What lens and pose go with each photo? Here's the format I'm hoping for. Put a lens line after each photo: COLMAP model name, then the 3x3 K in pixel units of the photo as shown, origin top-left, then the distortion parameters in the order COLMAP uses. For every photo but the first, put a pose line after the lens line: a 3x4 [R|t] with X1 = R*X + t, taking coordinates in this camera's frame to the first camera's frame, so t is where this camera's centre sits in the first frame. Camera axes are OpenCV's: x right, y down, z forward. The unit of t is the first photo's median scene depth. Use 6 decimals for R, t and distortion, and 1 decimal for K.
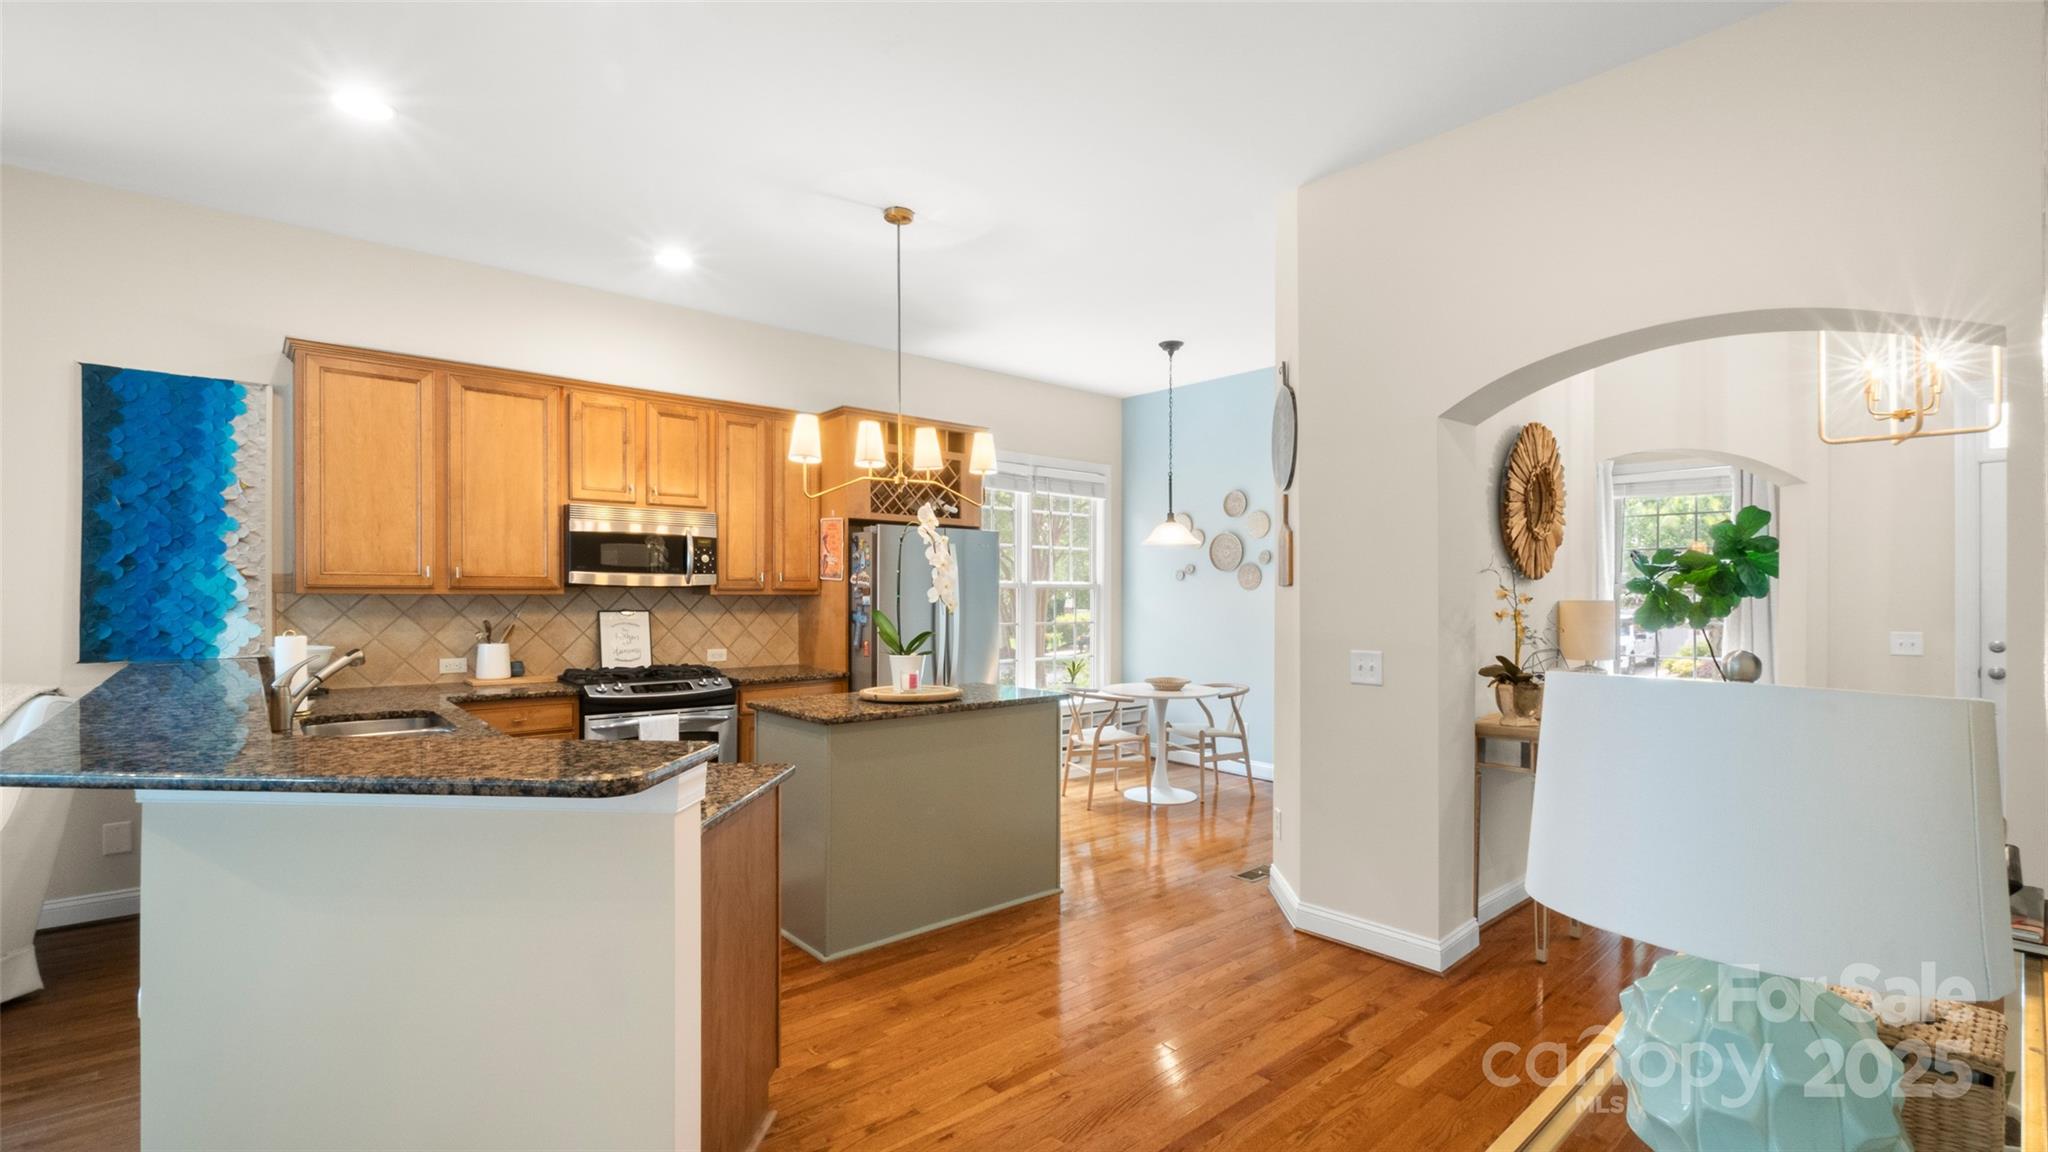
lens RADIAL K [[938.4, 0, 1007.0], [0, 938.4, 593.6], [0, 0, 1]] dist [0.001006, -0.000360]
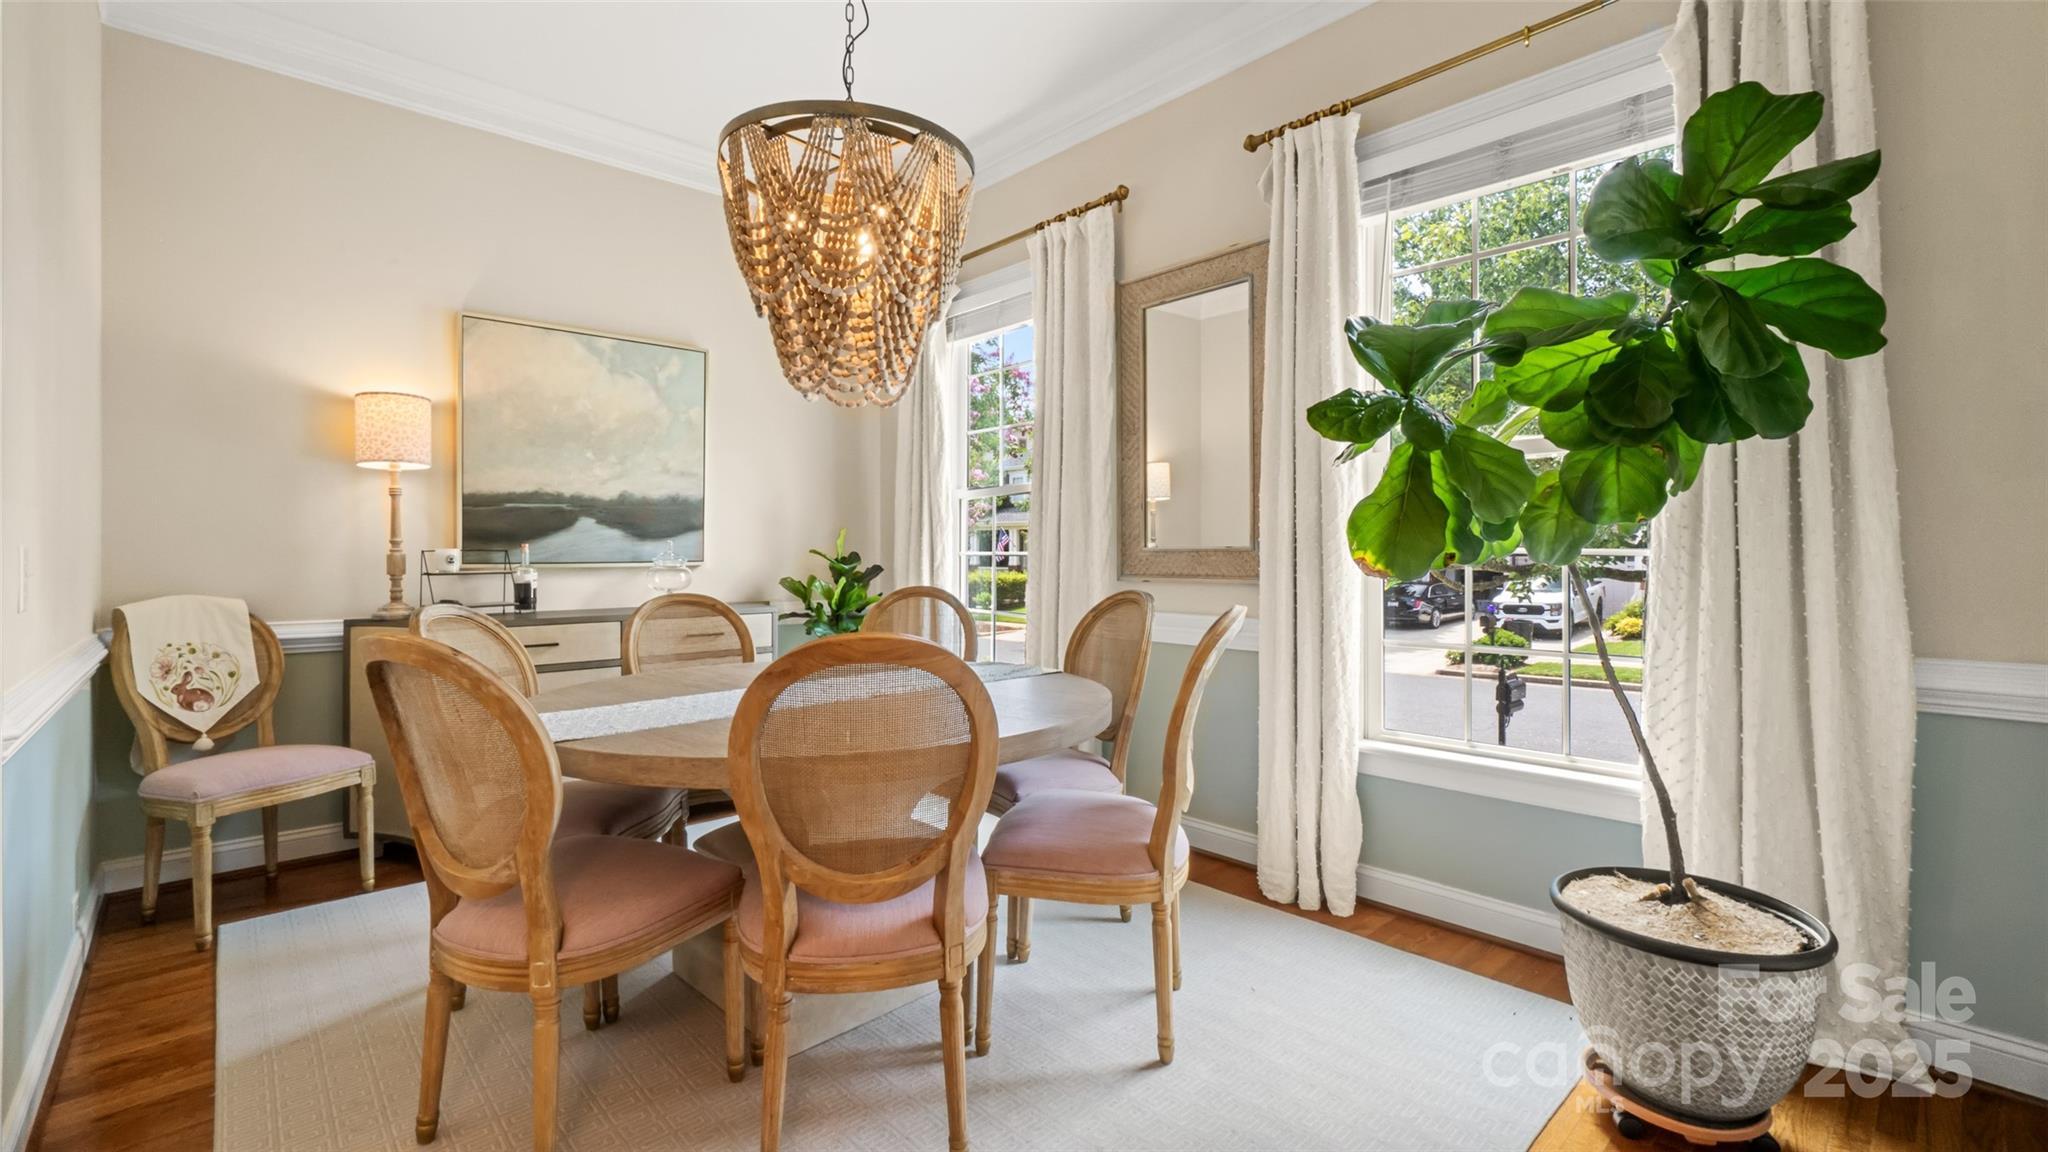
lens RADIAL K [[885.5, 0, 1013.4], [0, 885.5, 561.2], [0, 0, 1]] dist [0.001056, -0.000489]
pose [[0.999991, -0.003478, 0.002492, 0.812797], [0.003450, 0.999934, 0.010937, 0.049589], [-0.002530, -0.010928, 0.999937, 1.038564]]
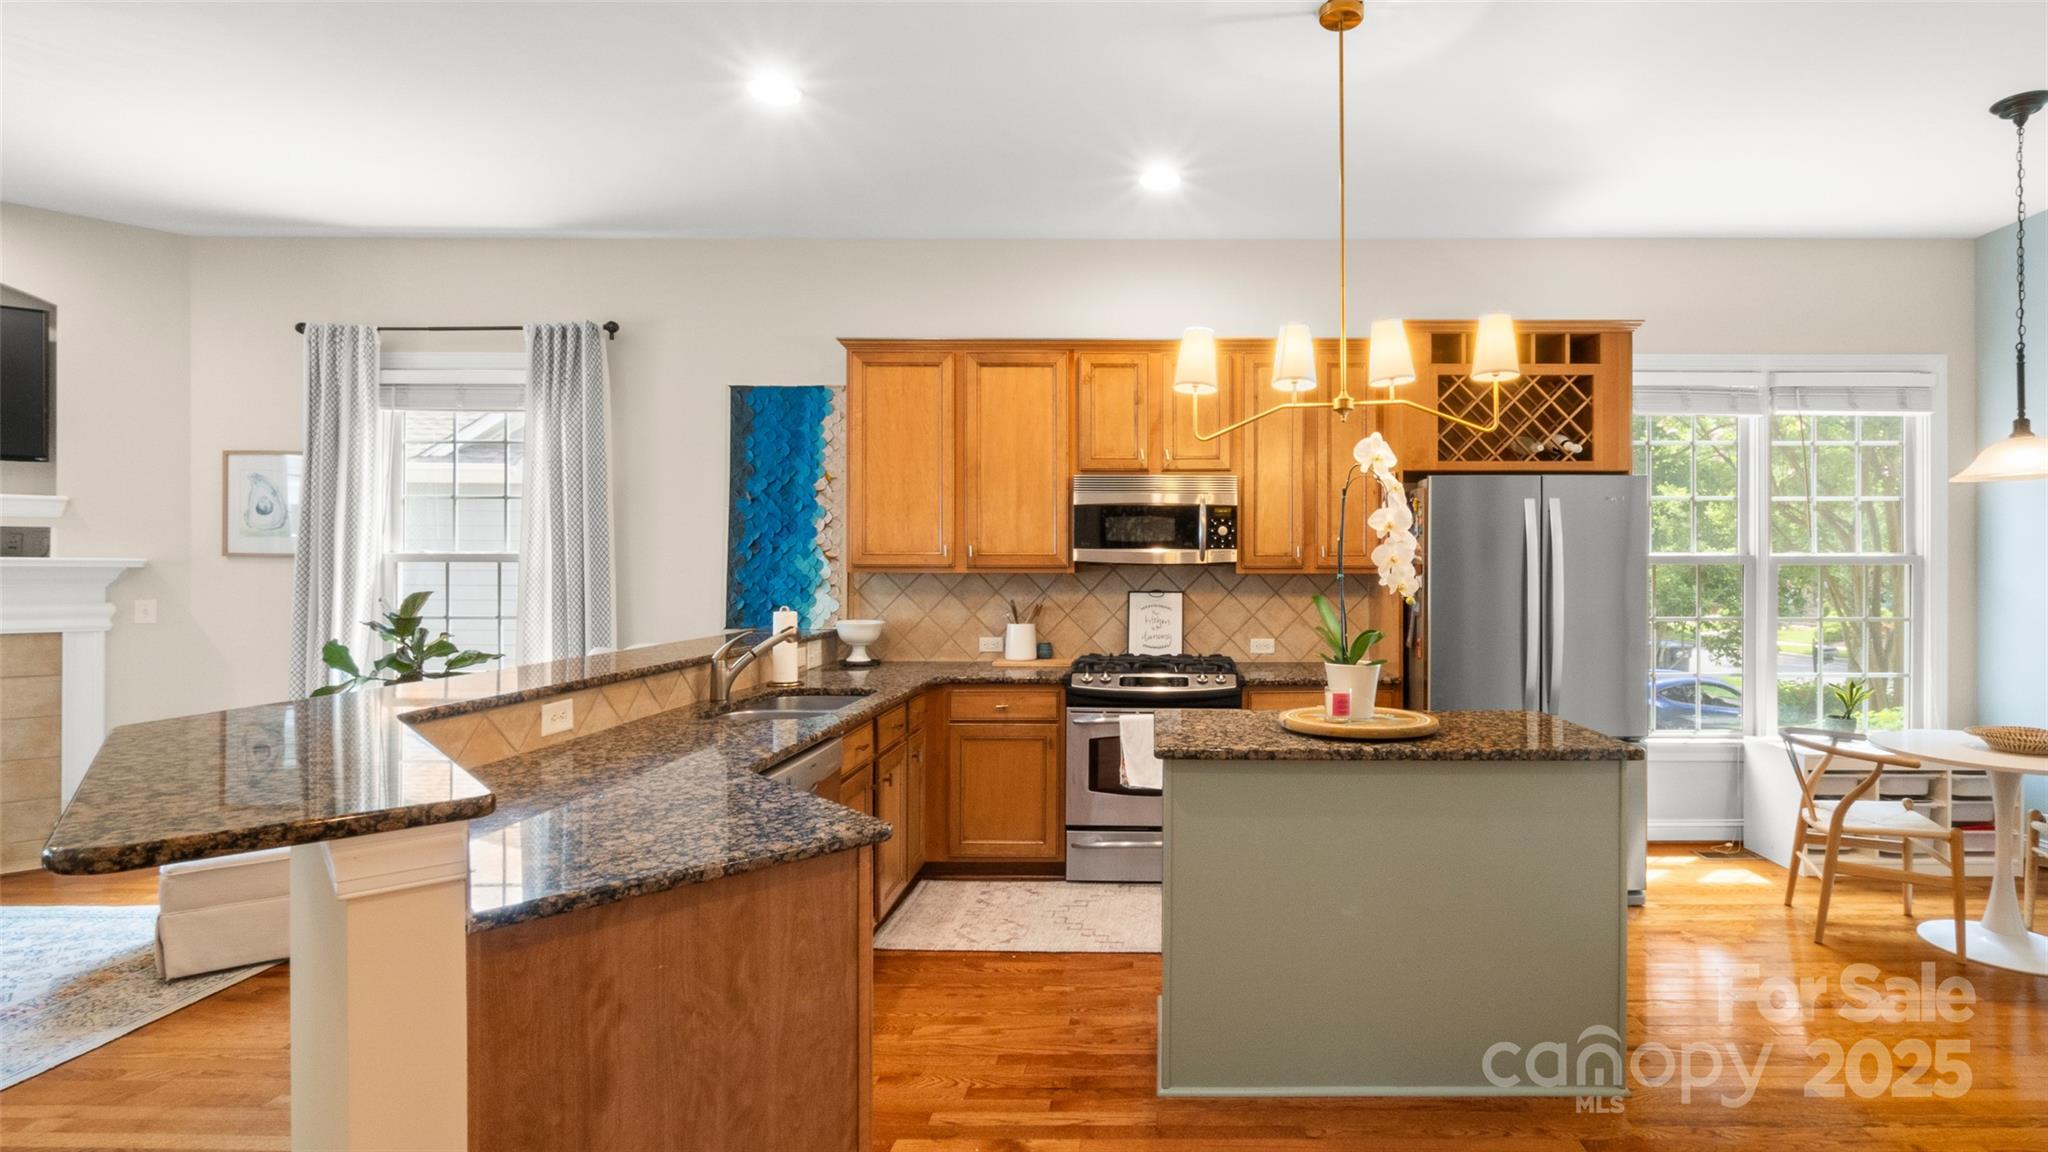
lens RADIAL K [[938.4, 0, 1154.6], [0, 938.4, 572.6], [0, 0, 1]] dist [0.001006, -0.000360]
pose [[0.749611, -0.000150, -0.661878, 0.199037], [0.000433, 1.000000, 0.000263, 0.000123], [0.661878, -0.000483, 0.749611, 0.348578]]
